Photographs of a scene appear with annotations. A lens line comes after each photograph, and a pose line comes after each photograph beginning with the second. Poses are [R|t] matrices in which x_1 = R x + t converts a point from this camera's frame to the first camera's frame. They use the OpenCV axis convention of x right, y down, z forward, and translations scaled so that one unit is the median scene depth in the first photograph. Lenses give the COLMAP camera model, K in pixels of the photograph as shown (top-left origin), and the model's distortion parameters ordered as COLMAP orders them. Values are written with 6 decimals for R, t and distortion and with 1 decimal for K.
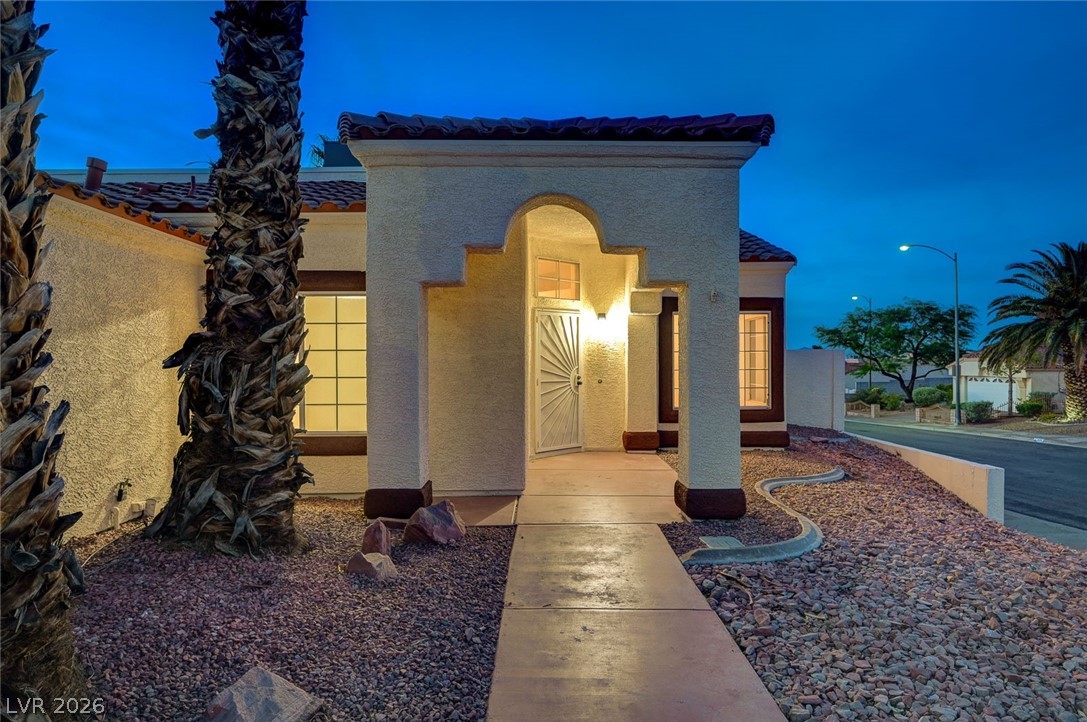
lens RADIAL K [[673.8, 0, 543.5], [0, 673.8, 361.0], [0, 0, 1]] dist [-0.001127, -0.000398]
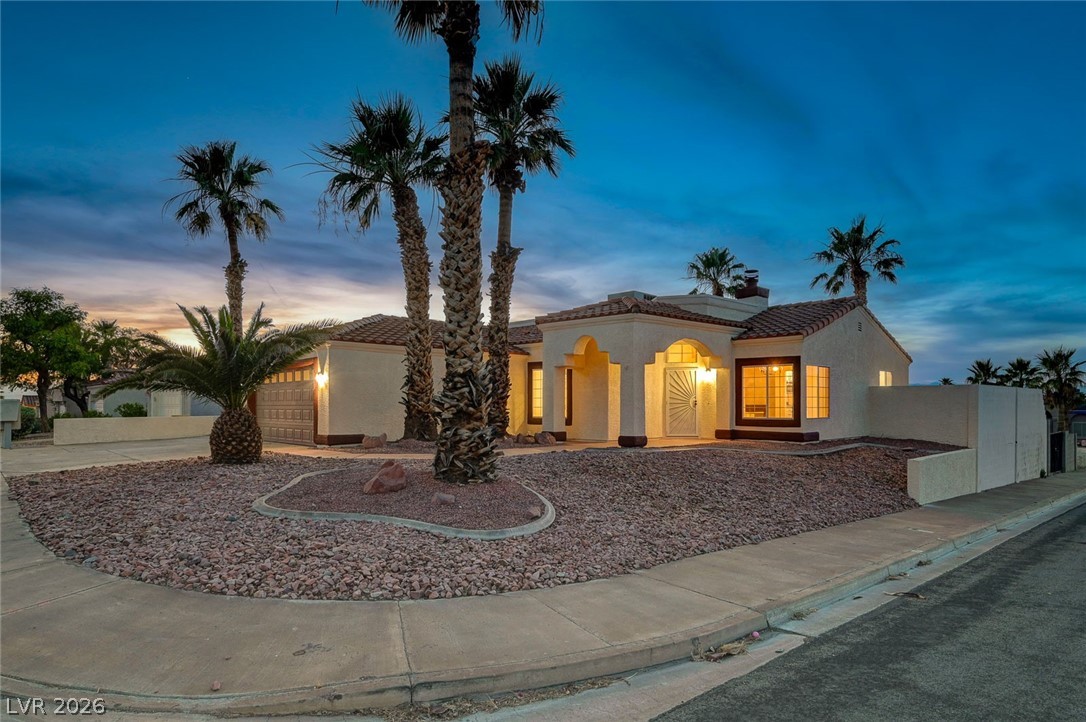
lens RADIAL K [[634.6, 0, 540.5], [0, 634.6, 394.2], [0, 0, 1]] dist [0.001986, 0.000286]
pose [[0.678578, -0.003066, -0.734522, 2.542548], [-0.005114, 0.999947, -0.008898, 0.051772], [0.734510, 0.009794, 0.678527, -1.386558]]
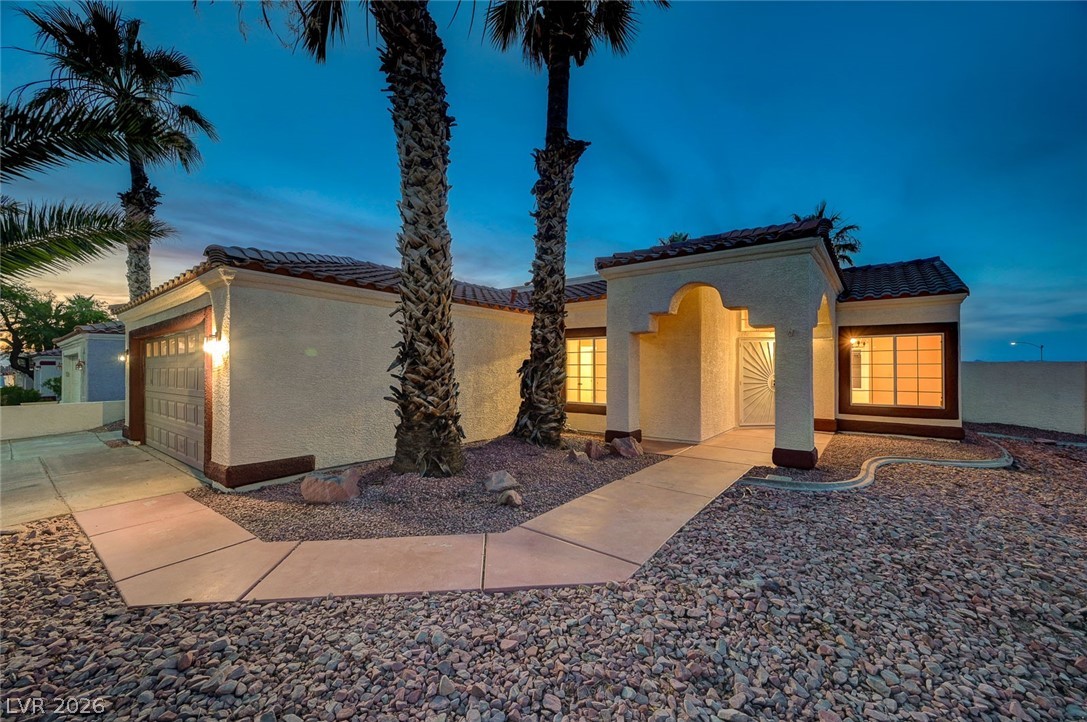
lens RADIAL K [[427.8, 0, 543.5], [0, 427.8, 363.3], [0, 0, 1]] dist [-0.001290, 0.000030]
pose [[0.789452, -0.001904, -0.613809, 0.539453], [-0.004183, 0.999955, -0.008481, -0.012926], [0.613798, 0.009263, 0.789409, -0.261848]]
